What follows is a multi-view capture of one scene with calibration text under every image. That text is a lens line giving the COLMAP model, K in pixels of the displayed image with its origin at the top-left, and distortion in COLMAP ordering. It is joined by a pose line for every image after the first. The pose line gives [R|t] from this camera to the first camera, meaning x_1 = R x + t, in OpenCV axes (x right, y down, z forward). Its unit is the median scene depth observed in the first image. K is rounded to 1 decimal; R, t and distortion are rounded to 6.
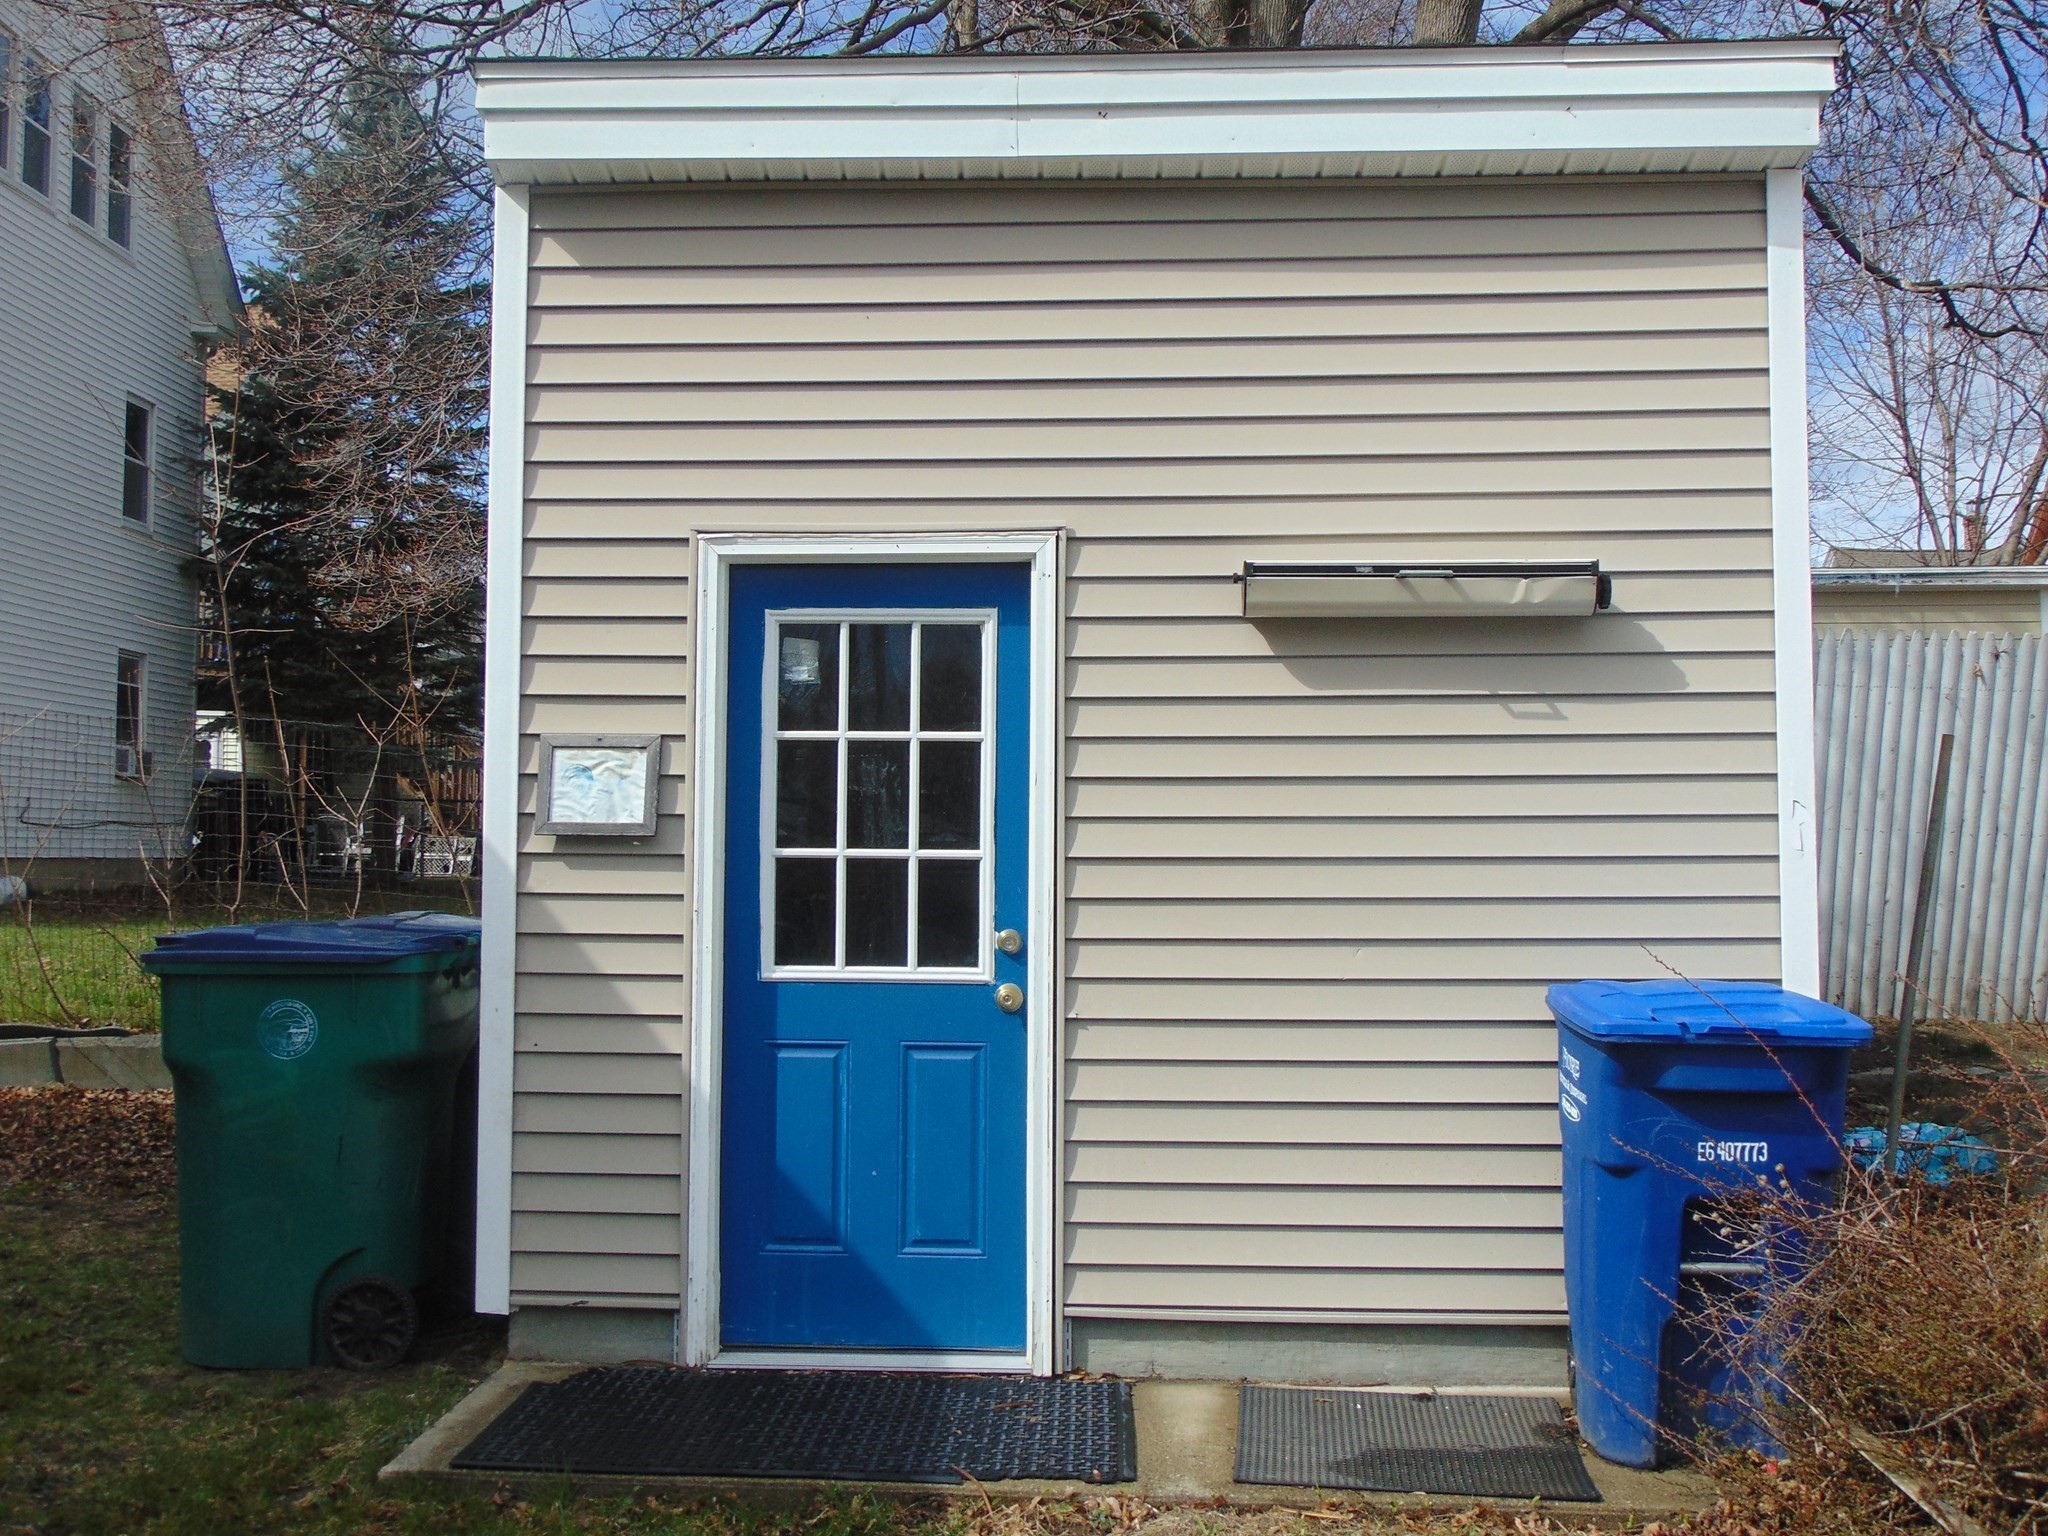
lens RADIAL K [[2078.6, 0, 1024.0], [0, 2078.6, 768.0], [0, 0, 1]] dist [0.002336, 0.012503]
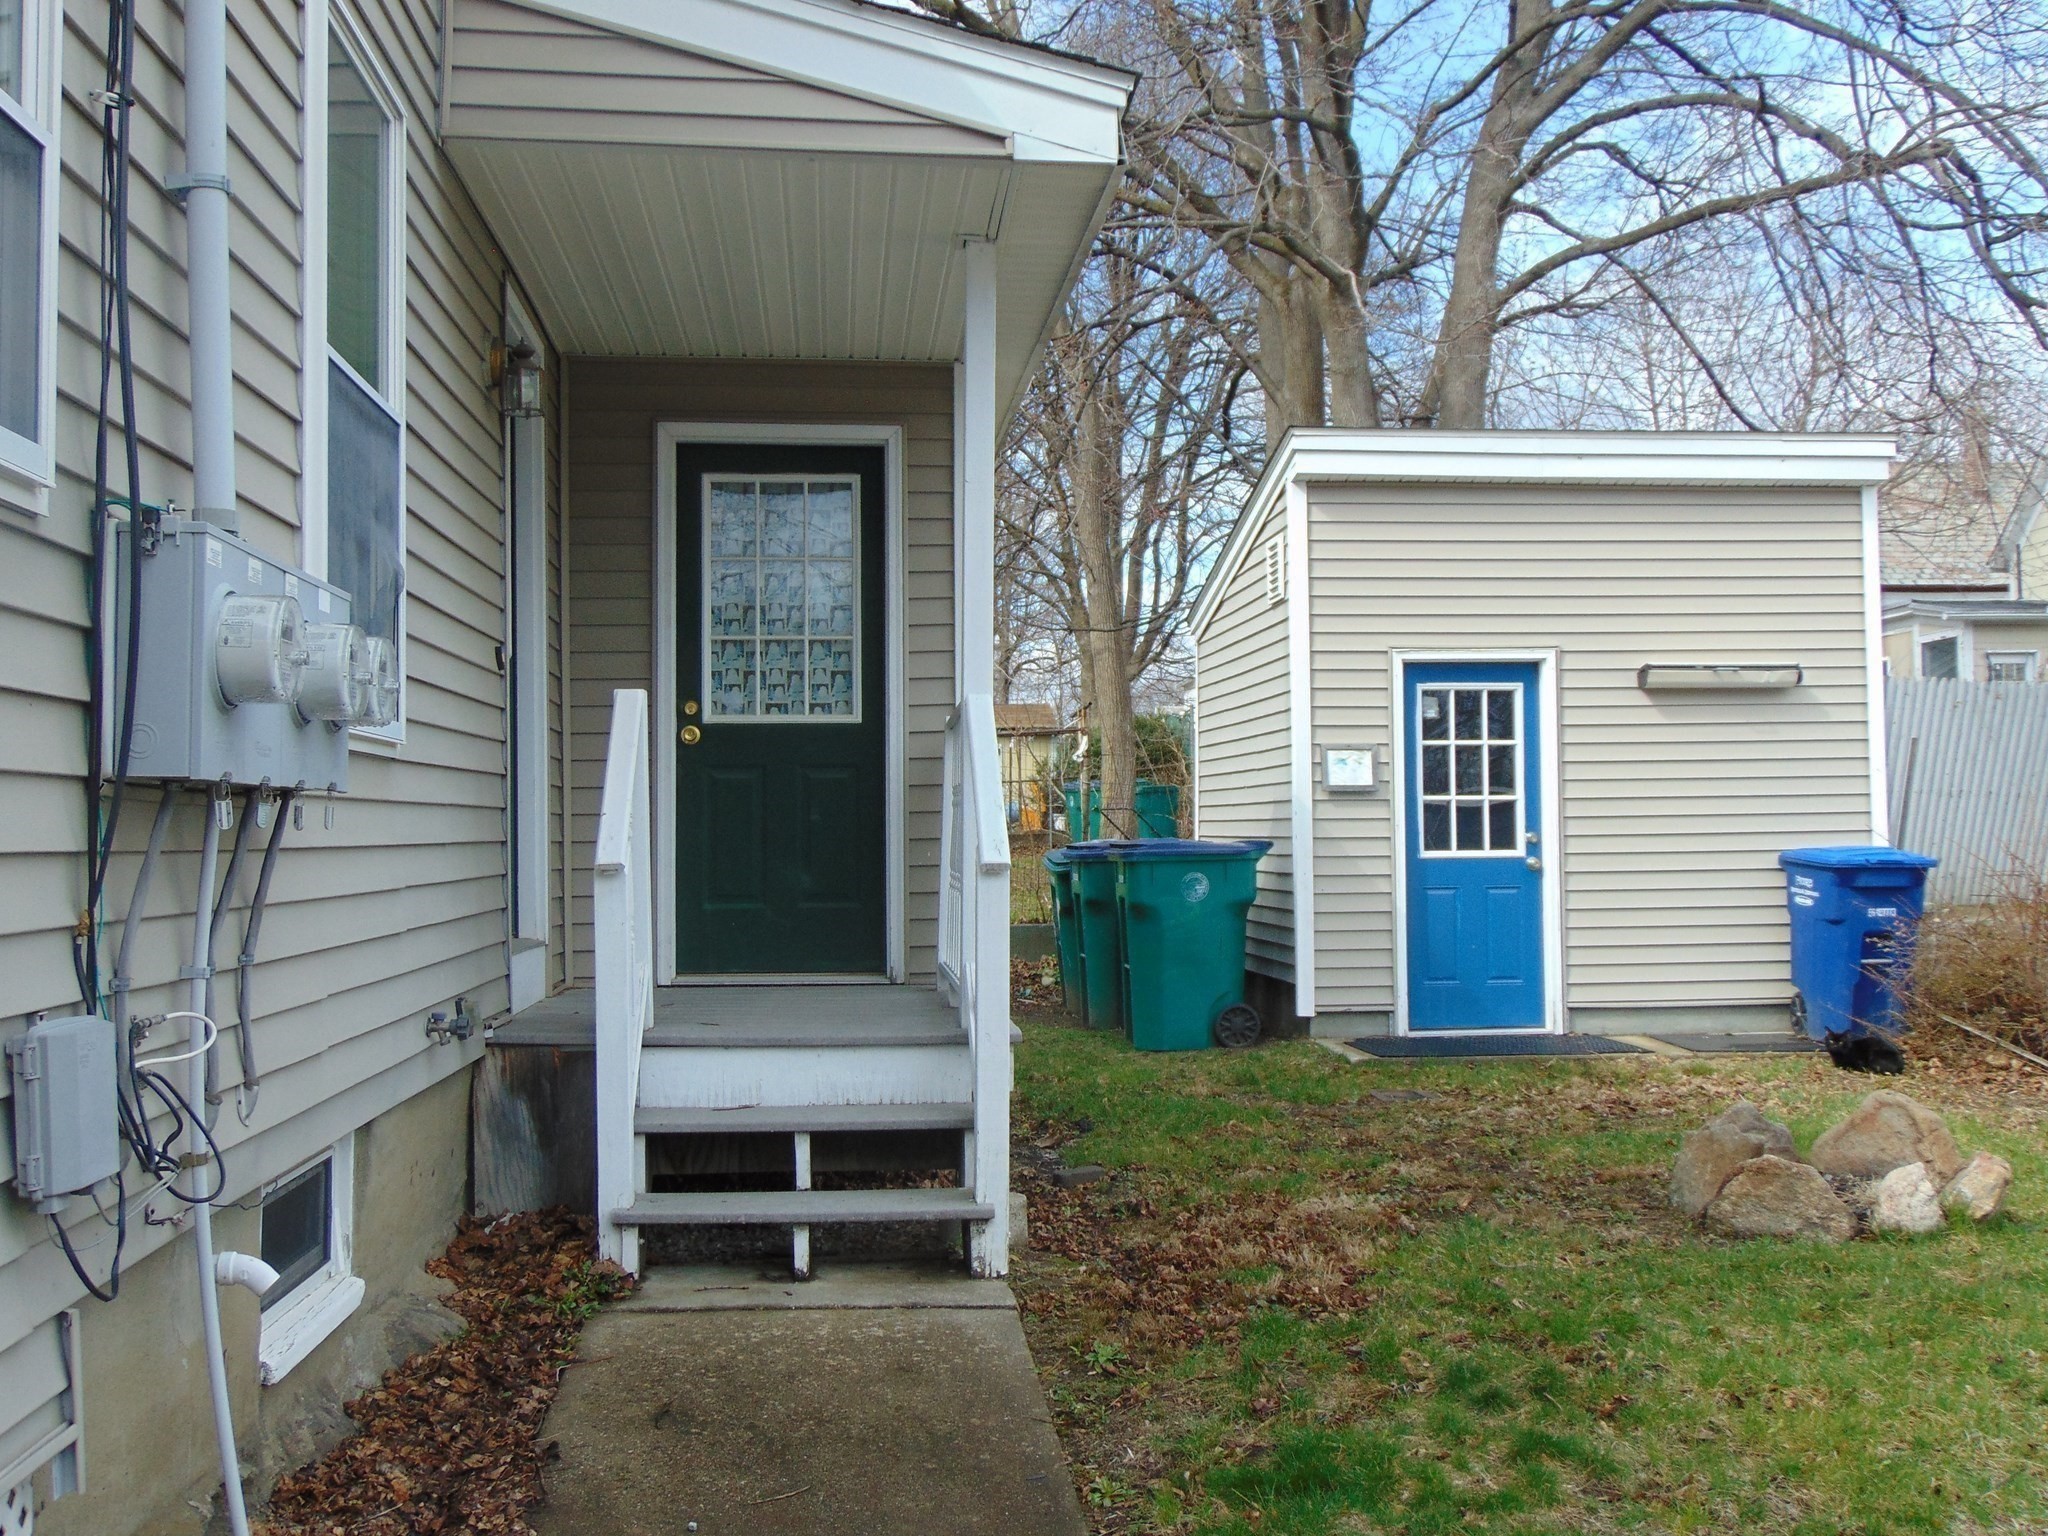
lens RADIAL K [[2078.6, 0, 1024.0], [0, 2078.6, 768.0], [0, 0, 1]] dist [0.002336, 0.012503]
pose [[0.987112, -0.011318, 0.159628, -0.873151], [0.009332, 0.999870, 0.013183, -0.022116], [-0.159757, -0.011524, 0.987089, -1.045383]]
